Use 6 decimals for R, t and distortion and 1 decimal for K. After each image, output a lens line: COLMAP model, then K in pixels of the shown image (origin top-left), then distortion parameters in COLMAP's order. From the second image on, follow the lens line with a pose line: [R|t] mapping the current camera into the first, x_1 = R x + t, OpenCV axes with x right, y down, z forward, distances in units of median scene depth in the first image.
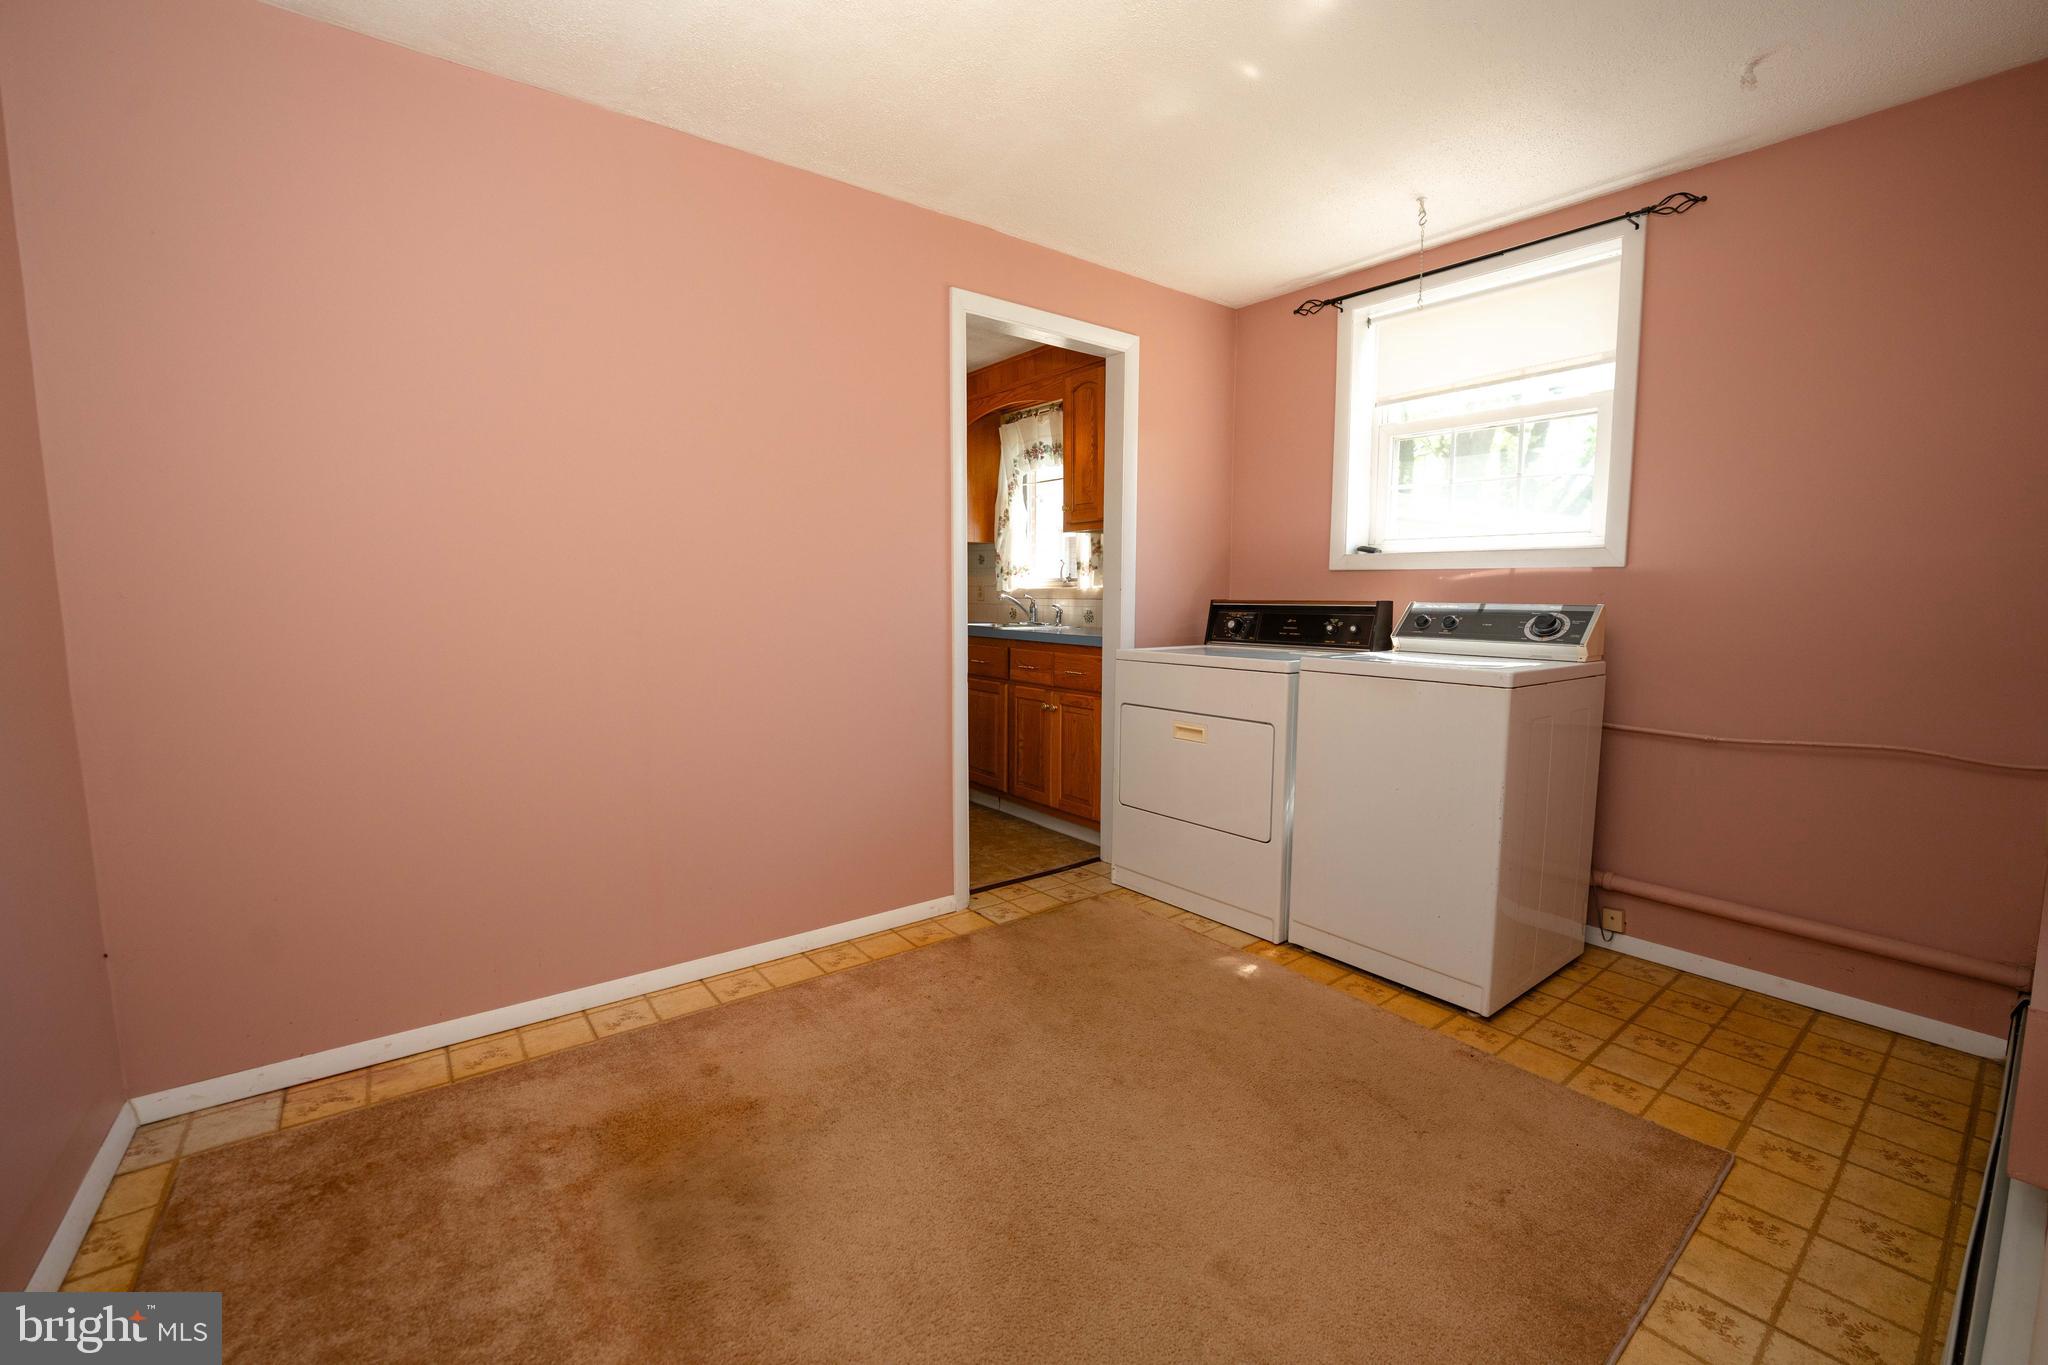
lens RADIAL K [[835.0, 0, 1026.3], [0, 835.0, 681.3], [0, 0, 1]] dist [-0.028986, 0.001628]
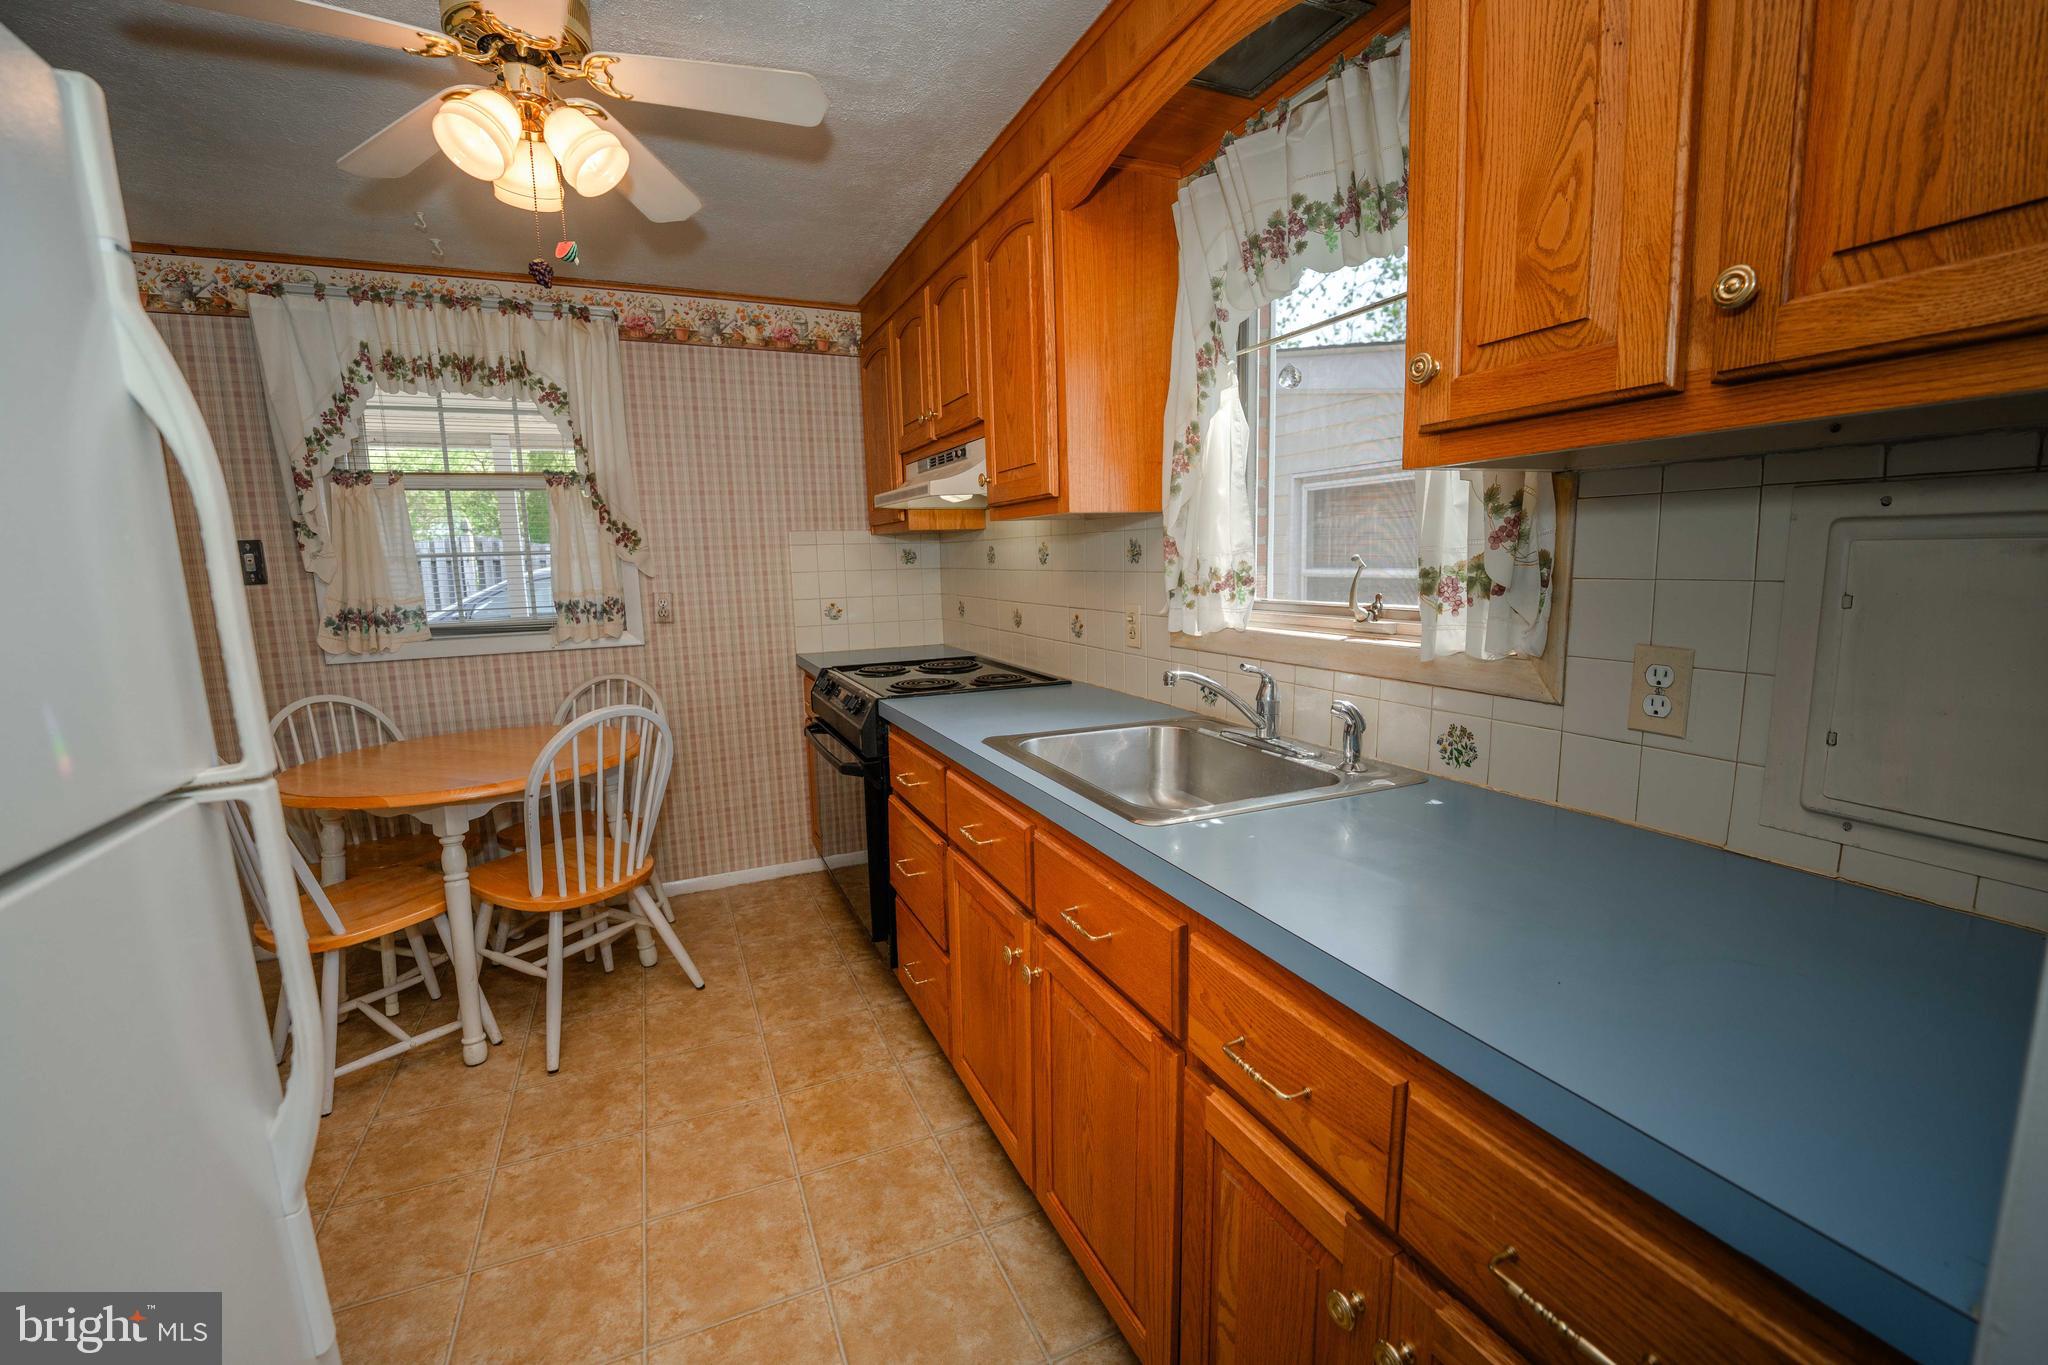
lens RADIAL K [[835.0, 0, 1018.9], [0, 835.0, 680.6], [0, 0, 1]] dist [-0.028986, 0.001628]
pose [[0.970632, 0.009585, -0.240380, -0.008410], [-0.000310, 0.999255, 0.038589, -0.104219], [0.240571, -0.037381, 0.969912, 0.615494]]
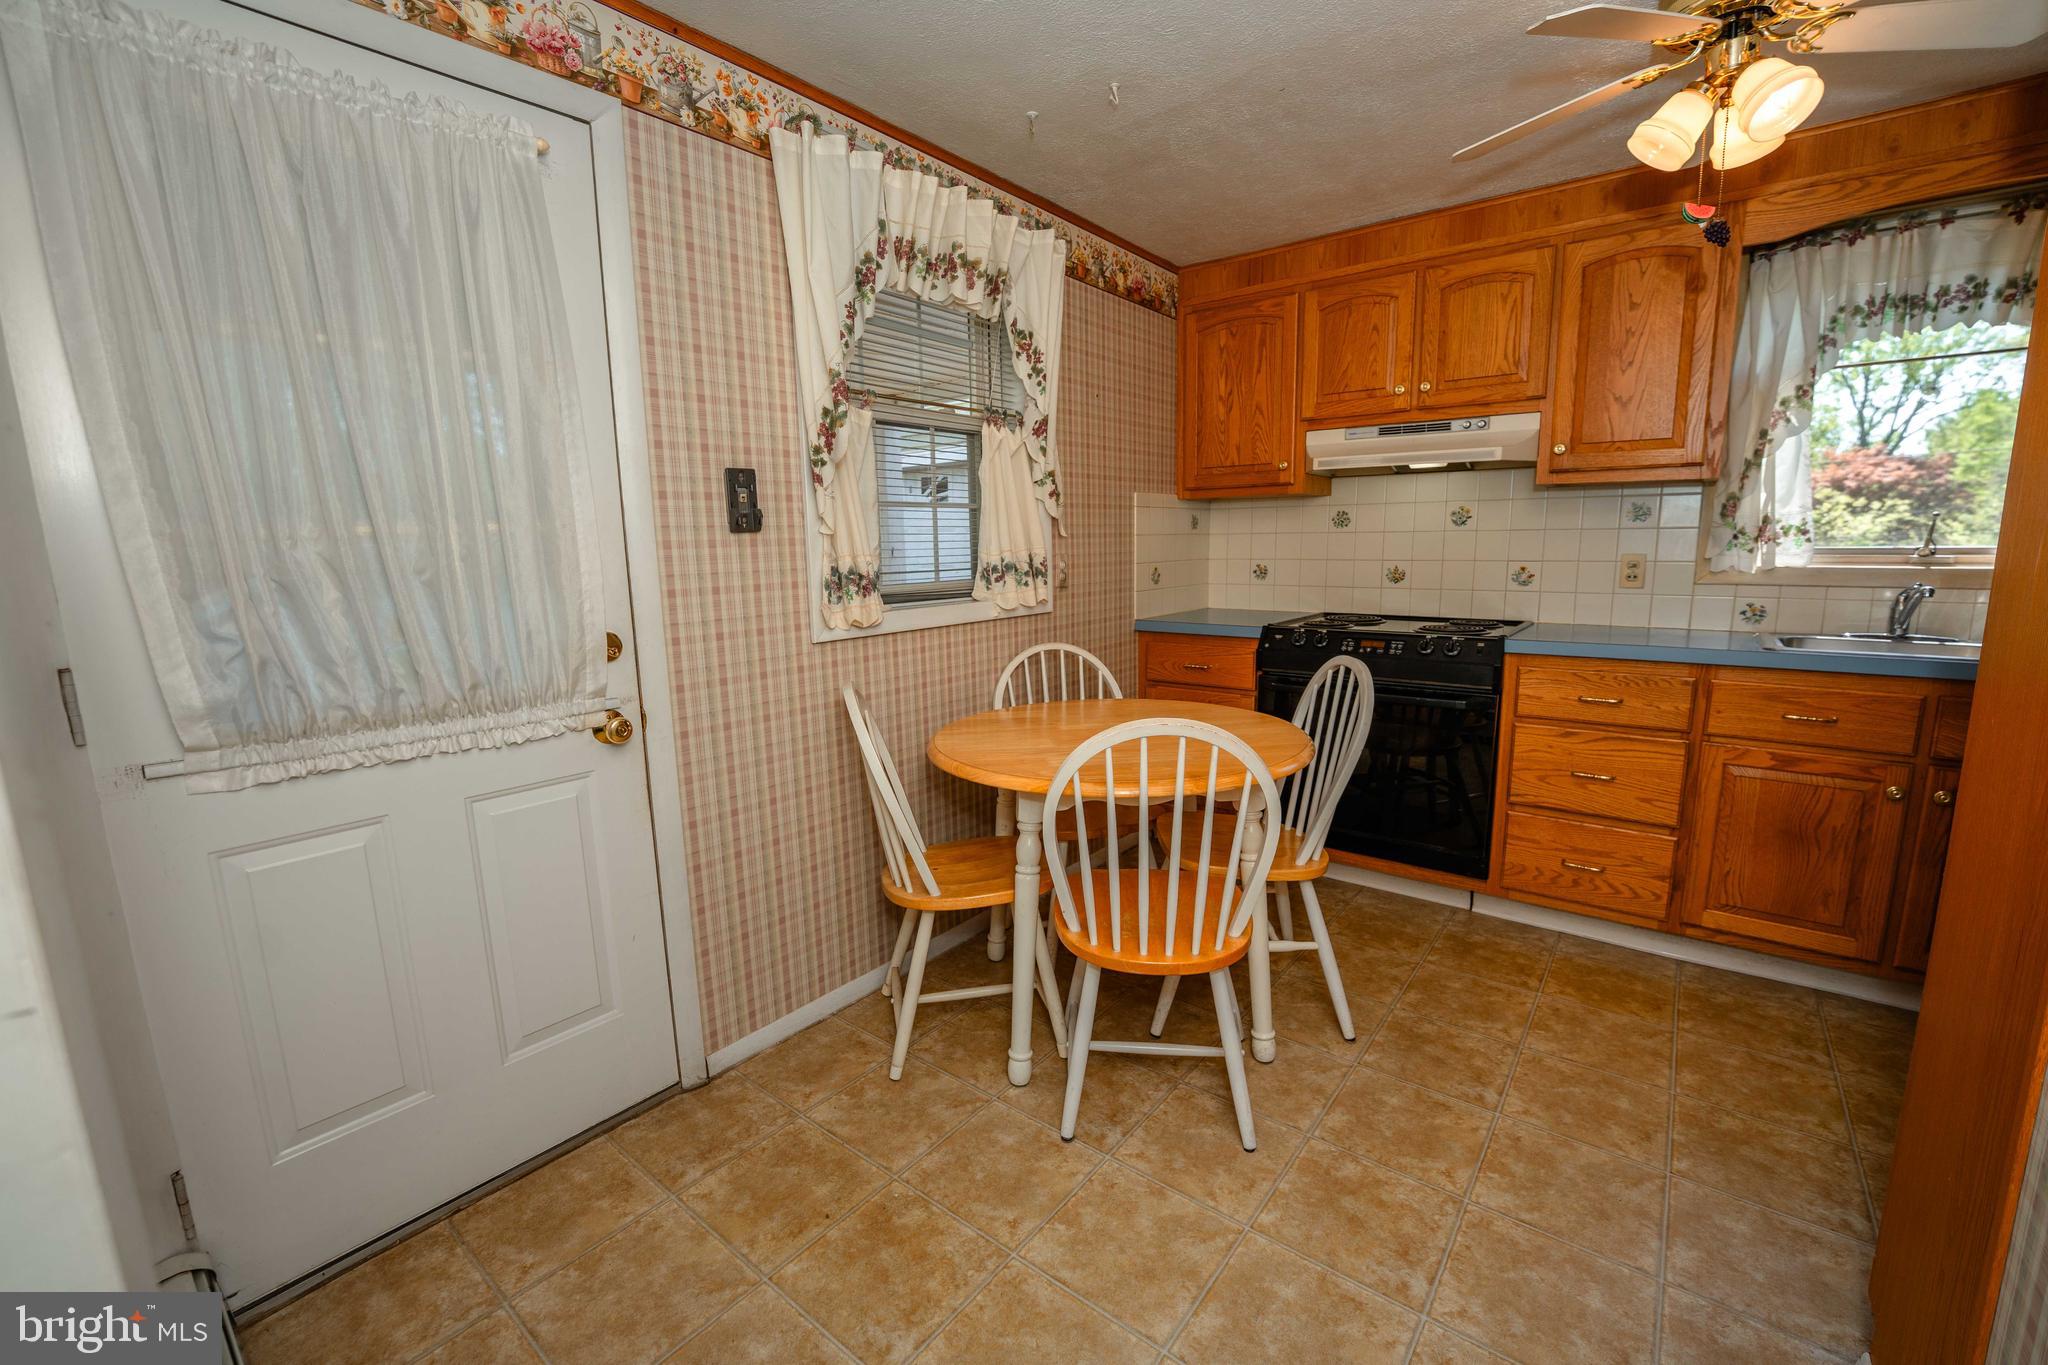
lens RADIAL K [[835.0, 0, 1019.3], [0, 835.0, 680.5], [0, 0, 1]] dist [-0.028986, 0.001628]
pose [[0.973898, -0.059127, 0.219152, -0.627717], [0.047516, 0.997192, 0.057885, -0.093335], [-0.221959, -0.045961, 0.973972, 0.607550]]
